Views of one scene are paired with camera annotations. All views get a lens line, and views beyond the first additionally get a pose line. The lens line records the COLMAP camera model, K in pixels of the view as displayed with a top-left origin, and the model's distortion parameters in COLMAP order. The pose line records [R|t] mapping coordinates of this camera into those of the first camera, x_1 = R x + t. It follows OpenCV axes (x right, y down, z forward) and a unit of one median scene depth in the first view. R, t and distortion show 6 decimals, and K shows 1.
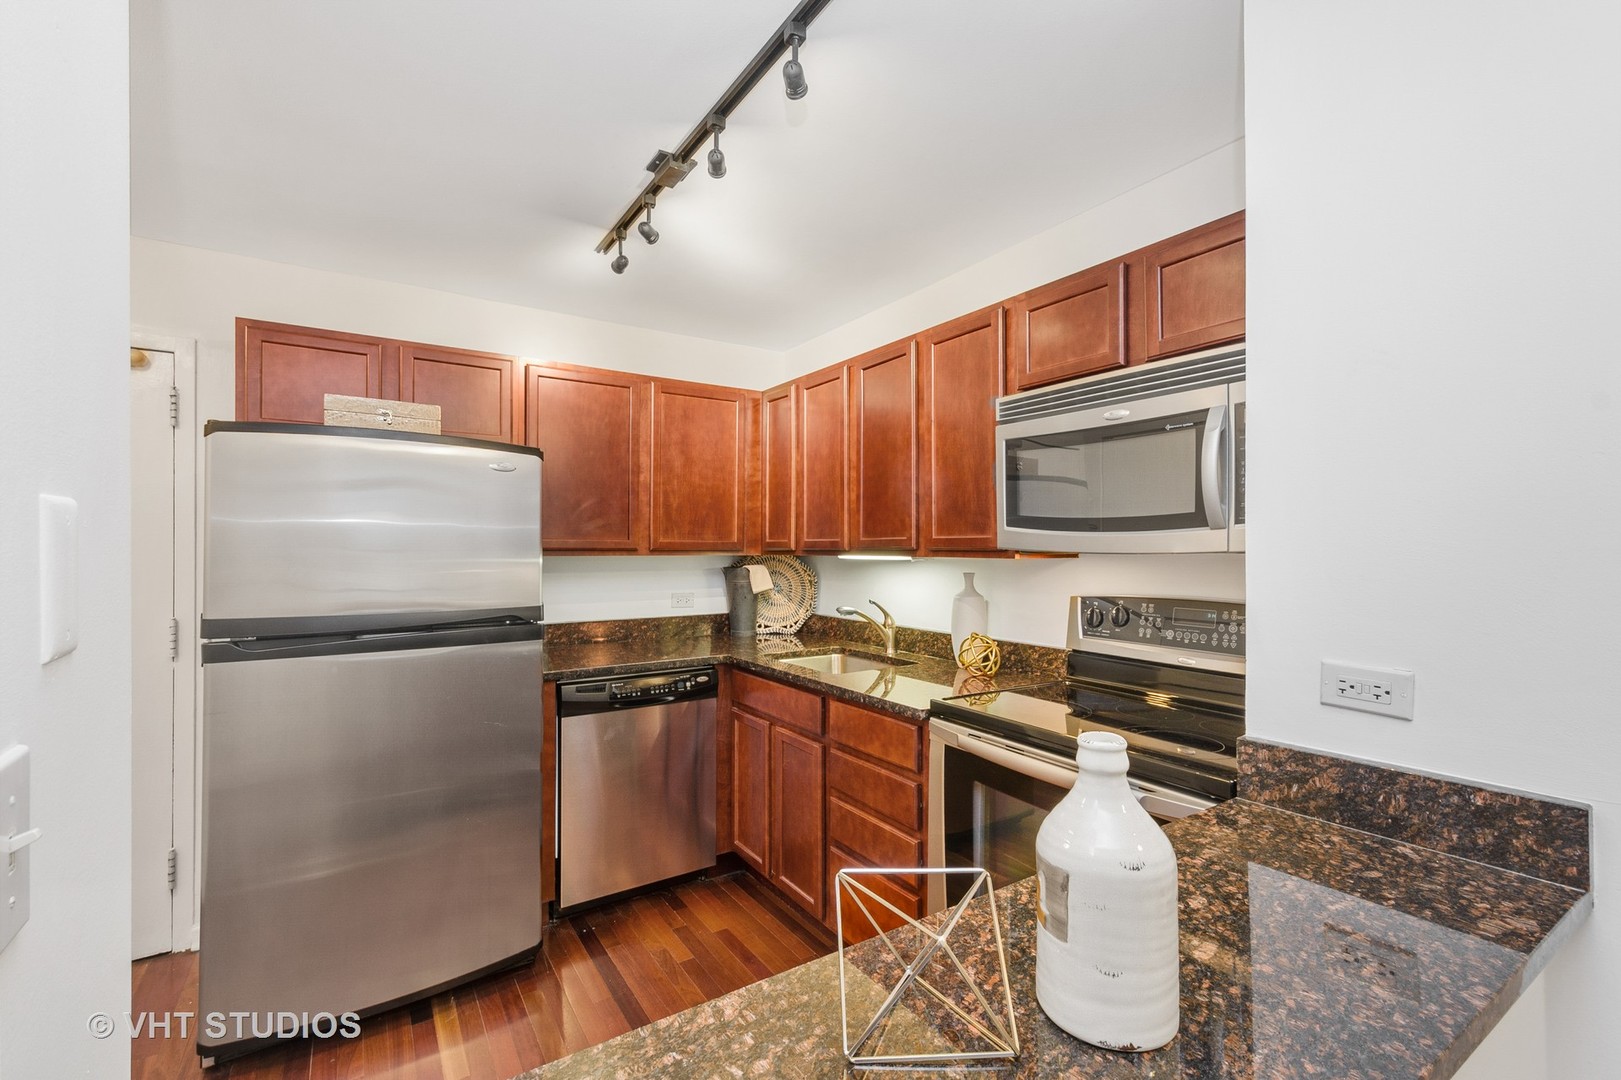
lens RADIAL K [[707.2, 0, 805.0], [0, 707.2, 542.8], [0, 0, 1]] dist [0.010617, -0.003002]
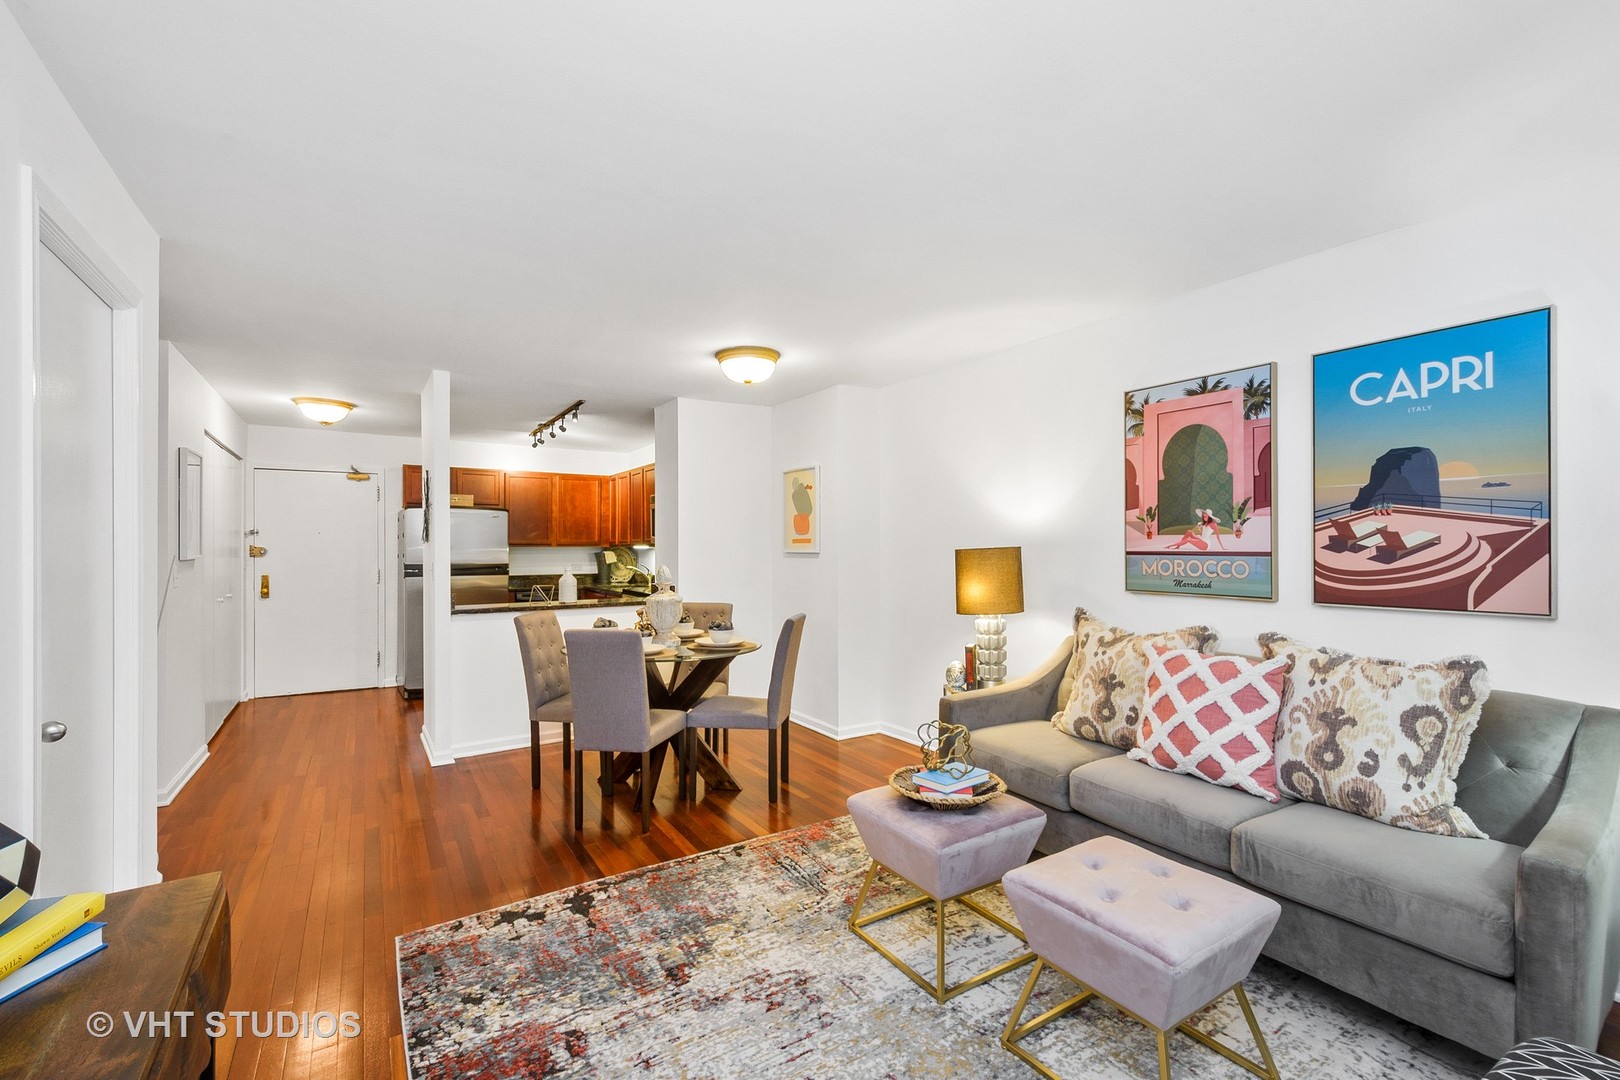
lens RADIAL K [[706.8, 0, 807.1], [0, 706.8, 545.1], [0, 0, 1]] dist [0.010617, -0.003002]
pose [[0.999959, -0.001006, -0.009043, 0.820789], [0.001031, 0.999996, 0.002796, 0.007447], [0.009041, -0.002805, 0.999955, -1.760724]]
